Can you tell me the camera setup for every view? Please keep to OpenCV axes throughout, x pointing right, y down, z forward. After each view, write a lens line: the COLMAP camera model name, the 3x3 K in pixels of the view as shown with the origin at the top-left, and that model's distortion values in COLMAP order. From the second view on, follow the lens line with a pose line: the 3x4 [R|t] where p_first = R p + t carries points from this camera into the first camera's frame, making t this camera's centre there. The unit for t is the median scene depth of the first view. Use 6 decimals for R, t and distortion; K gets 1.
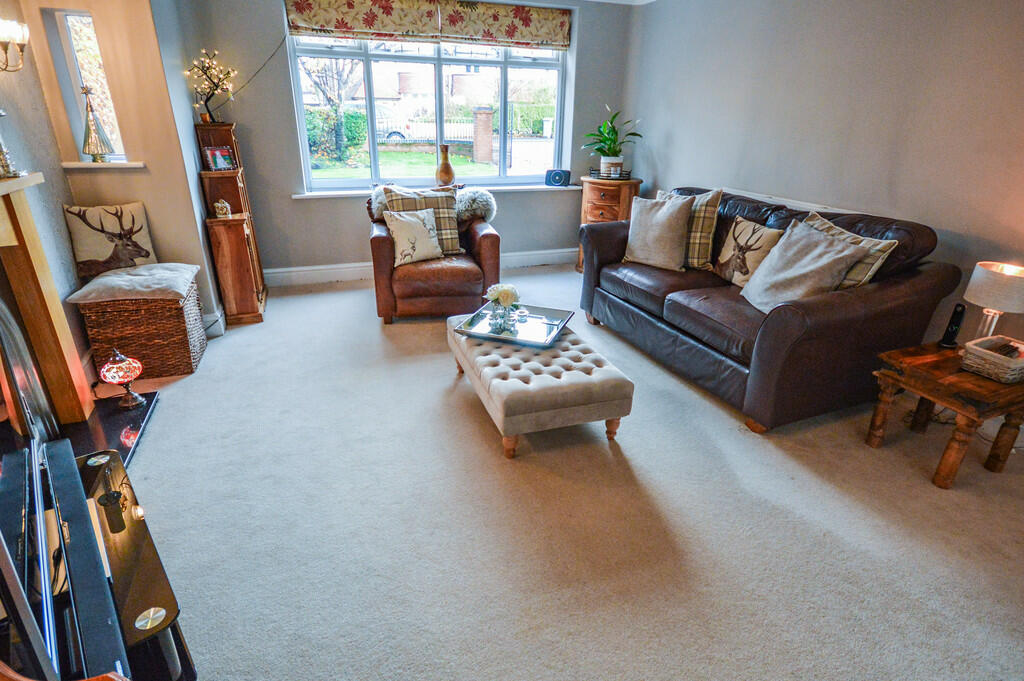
lens RADIAL K [[529.7, 0, 509.9], [0, 529.7, 341.1], [0, 0, 1]] dist [0.001605, -0.003130]
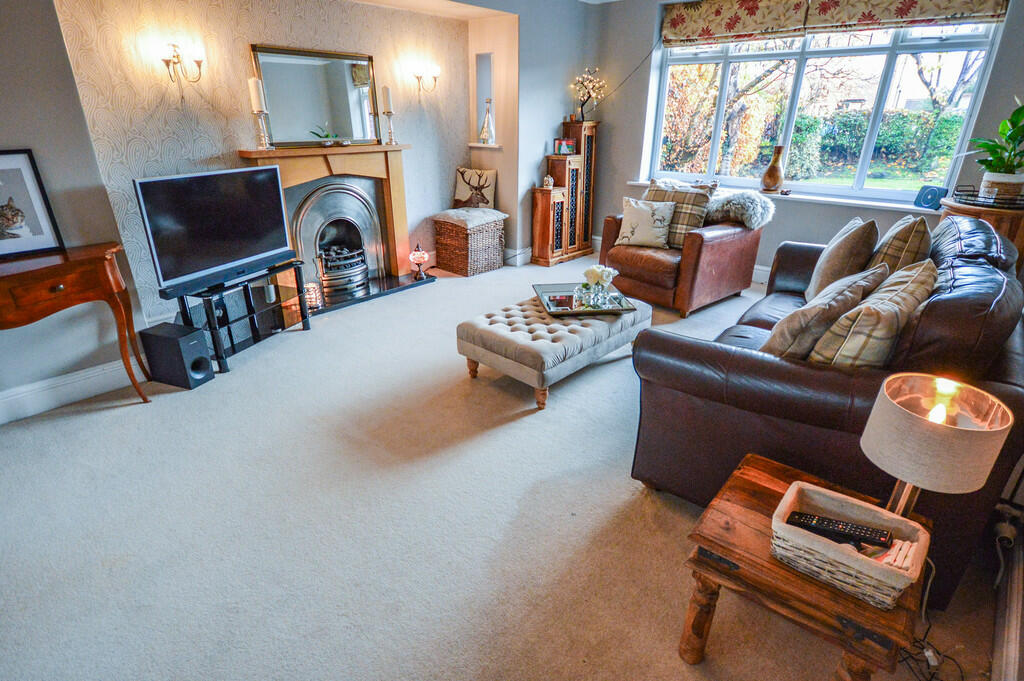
lens RADIAL K [[529.7, 0, 515.9], [0, 529.7, 341.2], [0, 0, 1]] dist [0.001605, -0.003130]
pose [[0.469466, 0.336503, -0.816313, 0.654628], [-0.343946, 0.921196, 0.181933, -0.079137], [0.813205, 0.195356, 0.548209, 0.221131]]
